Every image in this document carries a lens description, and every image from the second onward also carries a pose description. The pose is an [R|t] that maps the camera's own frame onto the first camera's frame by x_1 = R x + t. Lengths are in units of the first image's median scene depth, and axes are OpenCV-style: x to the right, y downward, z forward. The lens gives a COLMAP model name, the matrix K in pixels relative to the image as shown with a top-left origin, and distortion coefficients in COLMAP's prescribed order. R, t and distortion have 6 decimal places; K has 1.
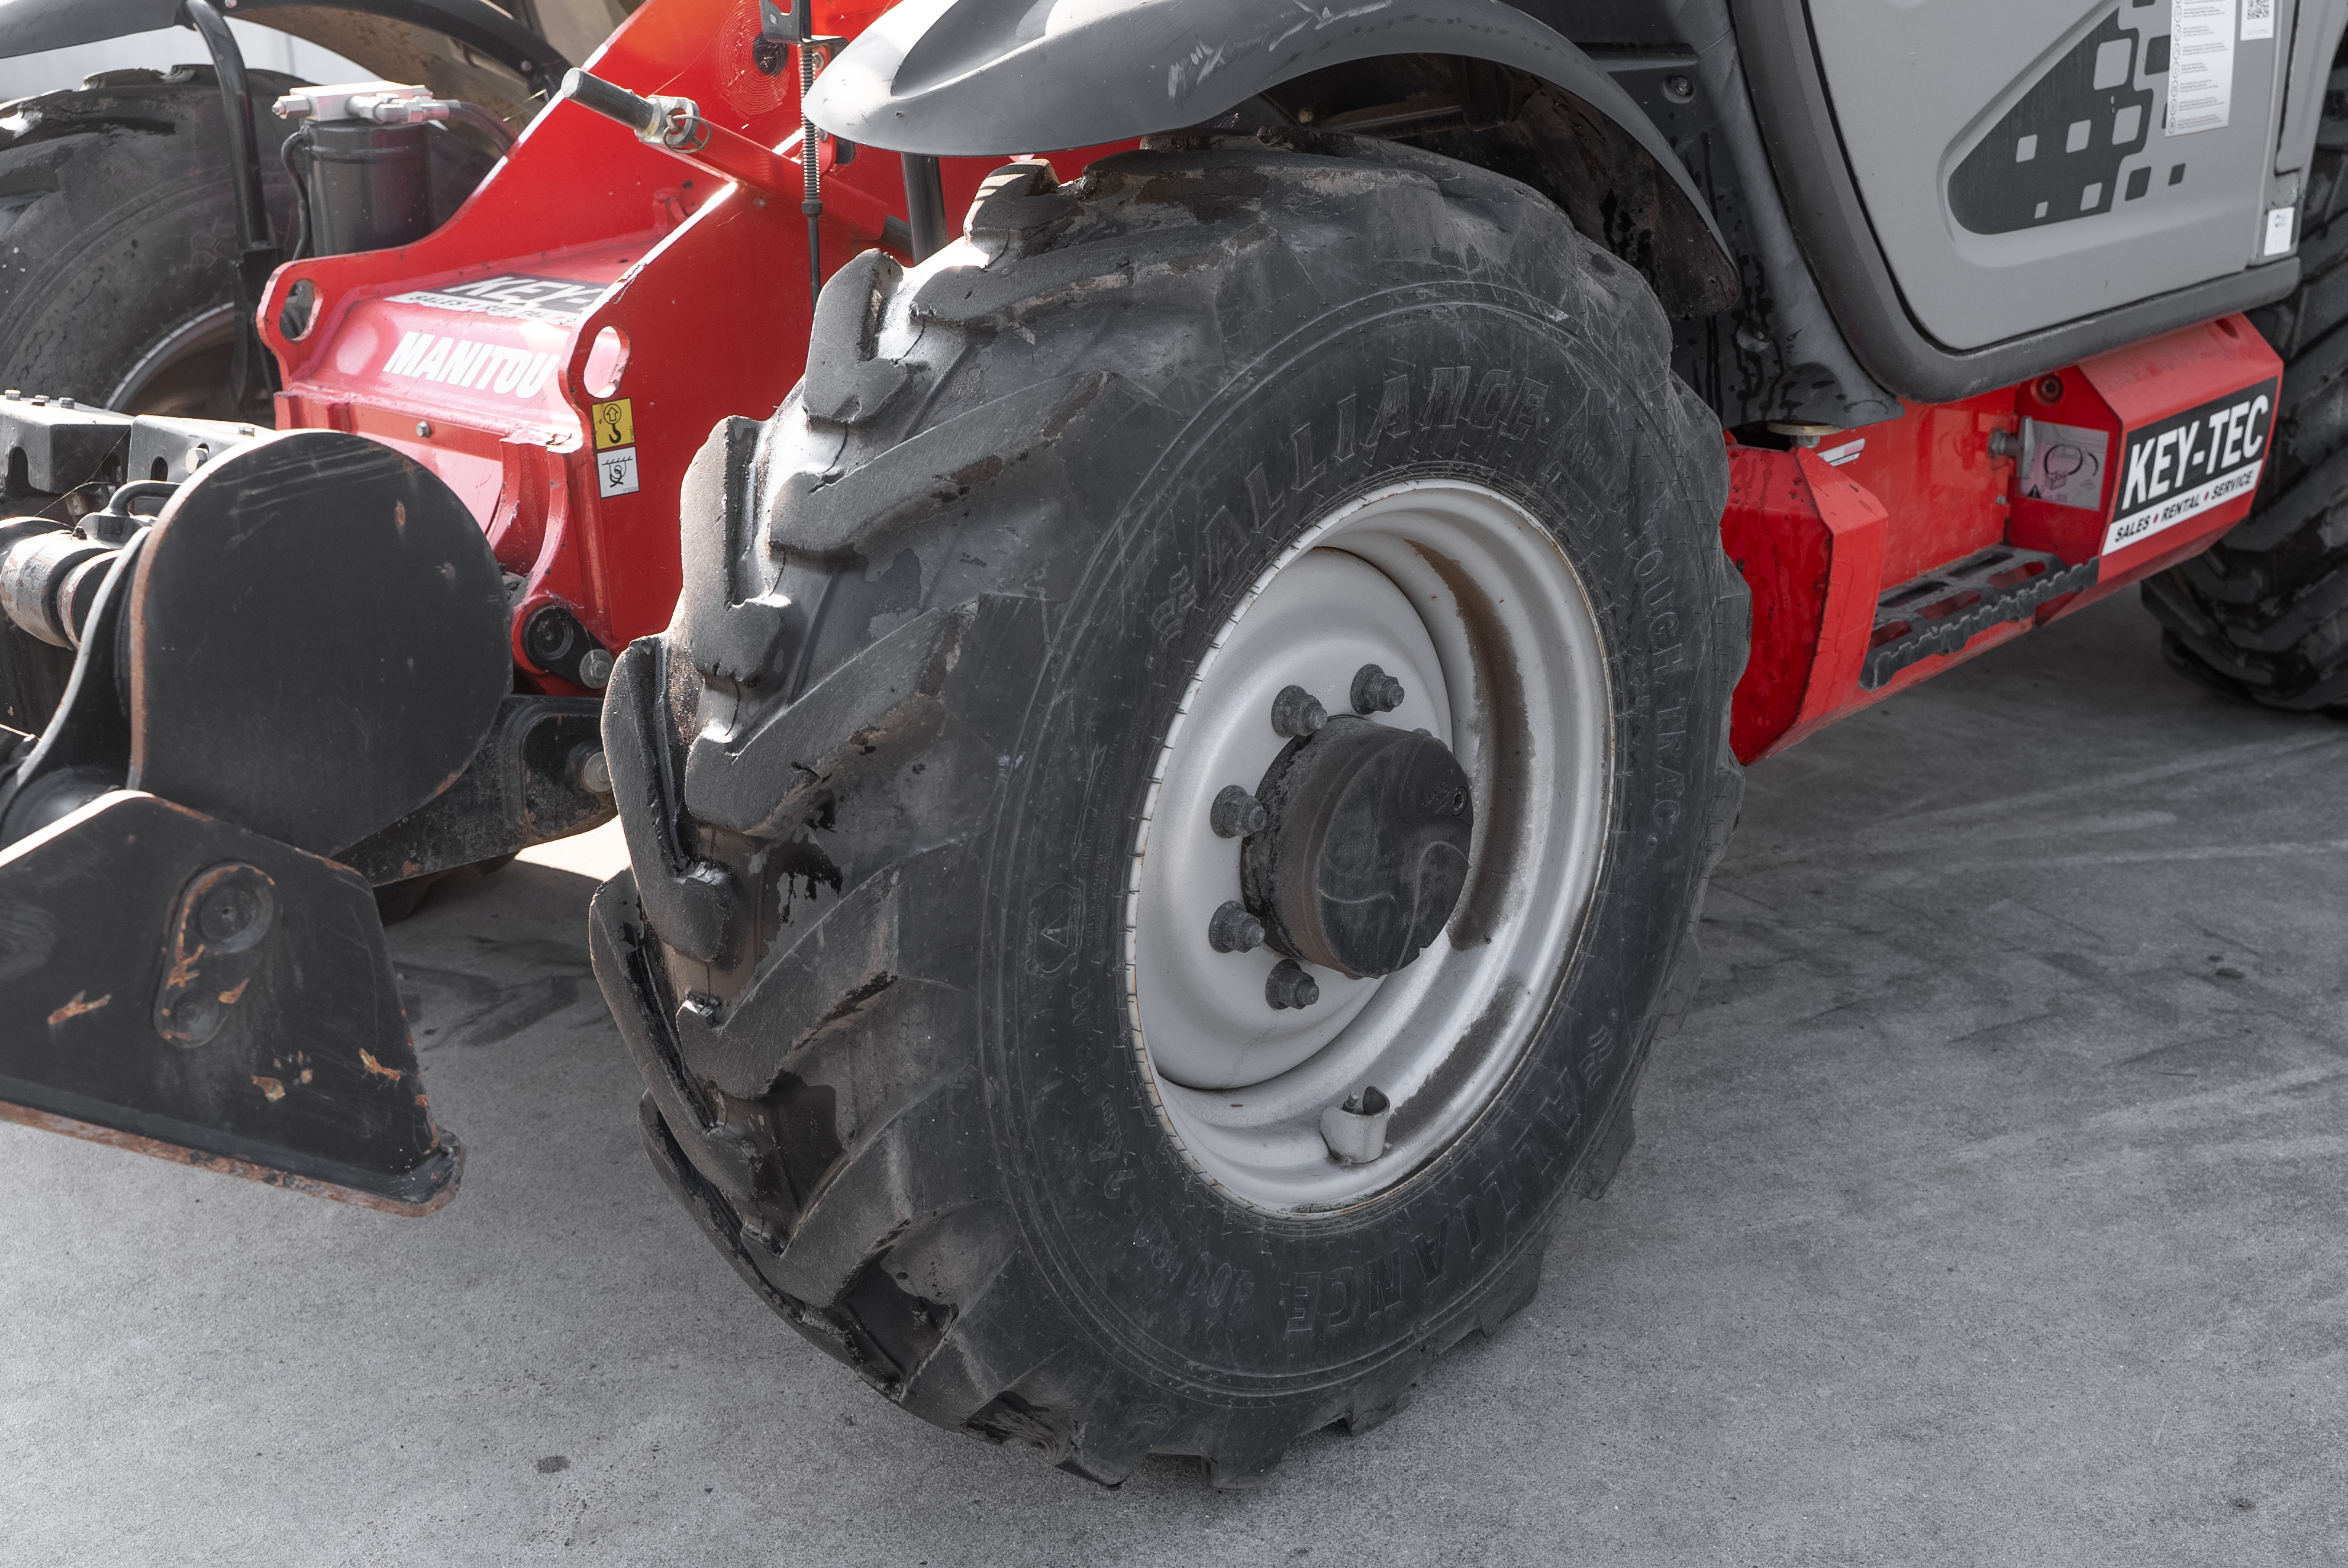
lens RADIAL K [[2568.8, 0, 1180.1], [0, 2568.8, 778.4], [0, 0, 1]] dist [-0.017026, 0.000000]
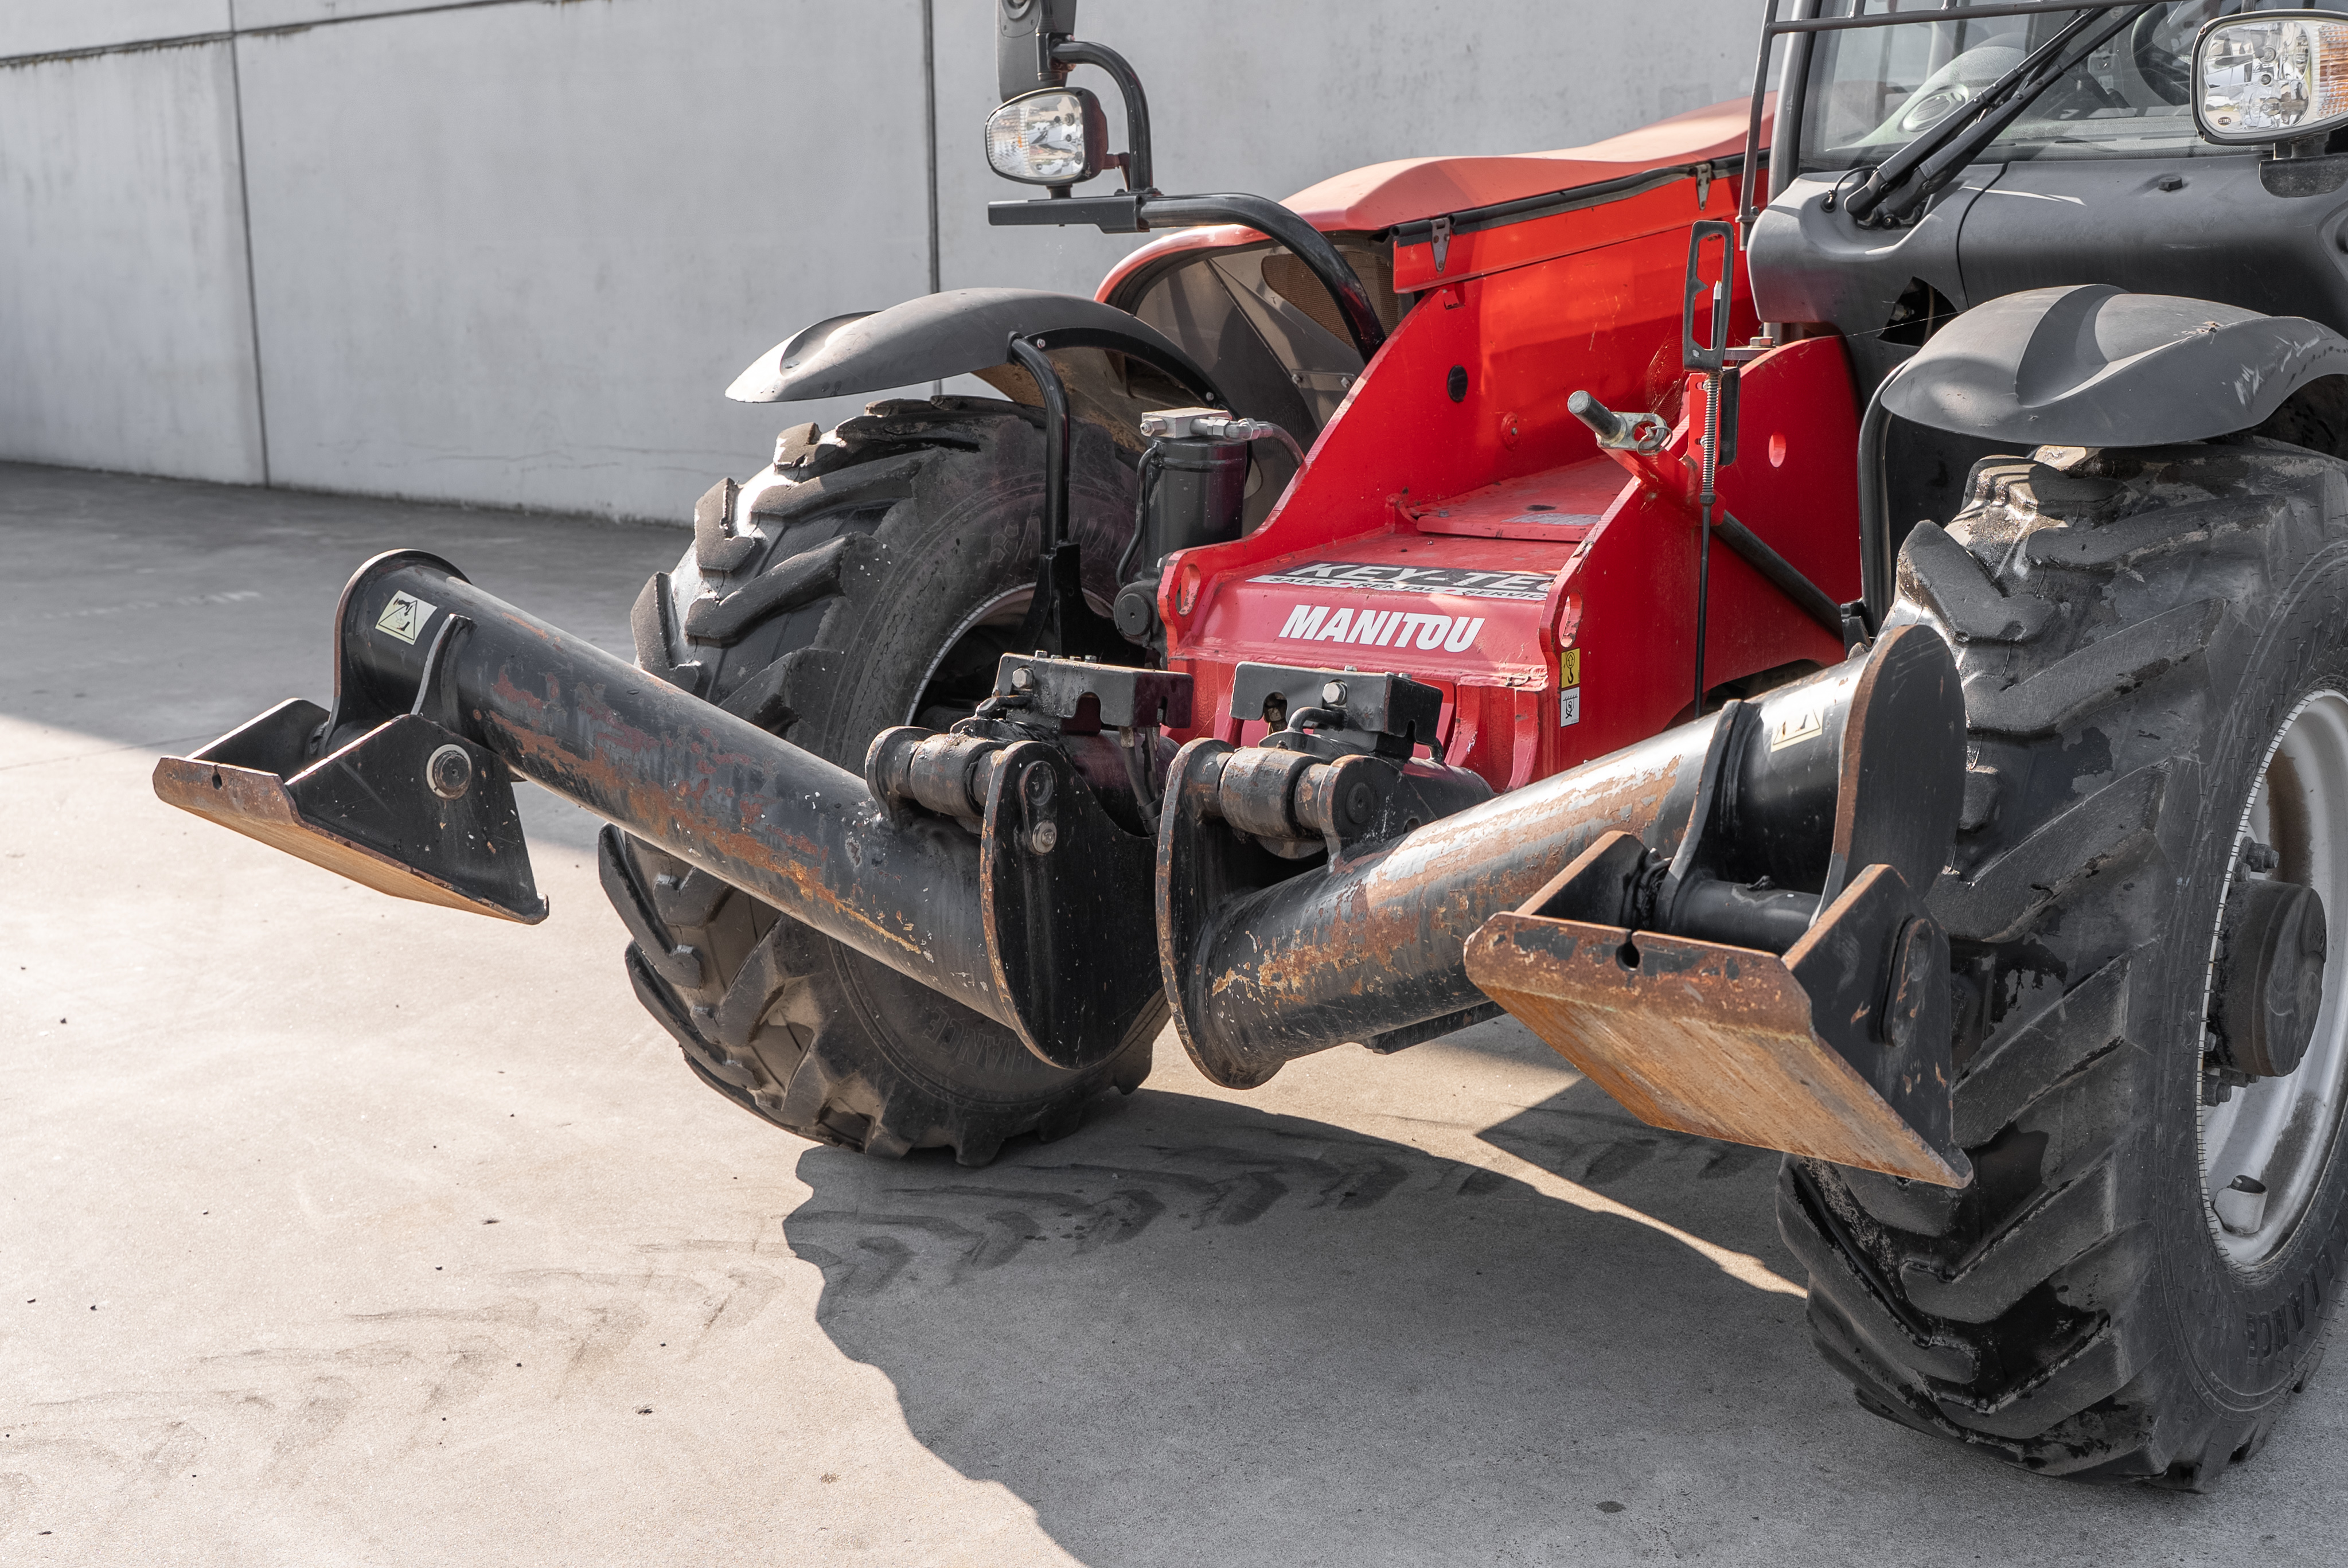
lens RADIAL K [[2618.6, 0, 1167.3], [0, 2618.6, 789.7], [0, 0, 1]] dist [0.000872, 0.000000]
pose [[0.997744, -0.015102, 0.065420, -0.665555], [0.023308, 0.991686, -0.126551, 0.103624], [-0.062965, 0.127790, 0.989801, -0.327665]]
